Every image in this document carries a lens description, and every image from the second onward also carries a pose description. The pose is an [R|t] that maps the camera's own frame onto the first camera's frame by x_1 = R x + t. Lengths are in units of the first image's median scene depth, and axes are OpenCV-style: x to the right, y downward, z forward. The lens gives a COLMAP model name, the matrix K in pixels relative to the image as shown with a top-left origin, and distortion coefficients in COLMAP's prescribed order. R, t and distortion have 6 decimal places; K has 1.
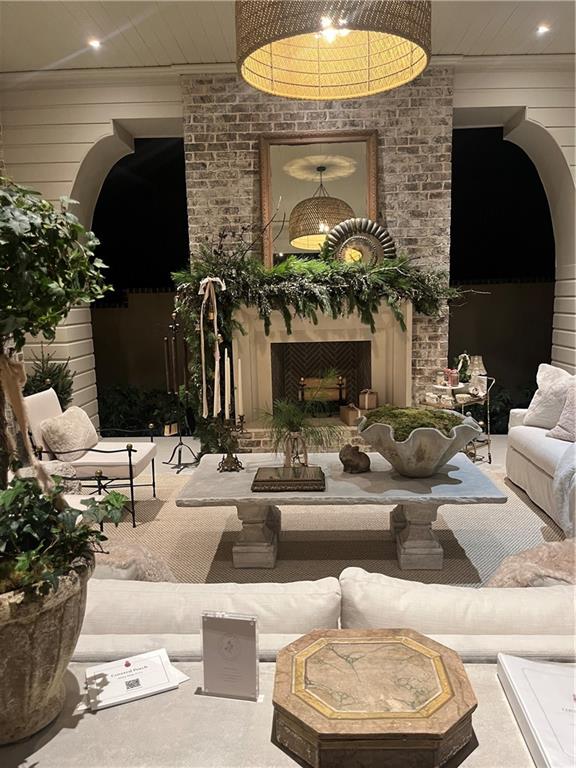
lens RADIAL K [[581.2, 0, 291.0], [0, 581.2, 391.3], [0, 0, 1]] dist [0.060477, -0.077692]
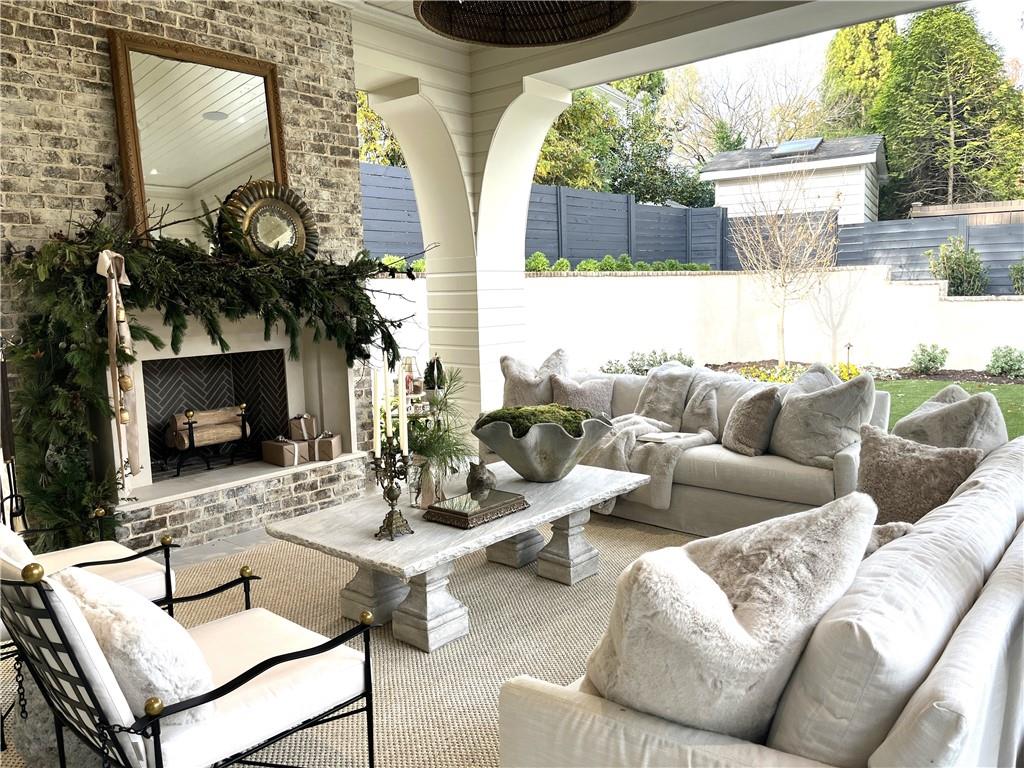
lens RADIAL K [[775.0, 0, 518.1], [0, 775.0, 385.1], [0, 0, 1]] dist [0.060477, -0.077692]
pose [[0.634119, -0.090792, 0.767887, -0.449930], [0.133320, 0.991048, 0.007082, -0.010879], [-0.761656, 0.097884, 0.640546, 0.169309]]
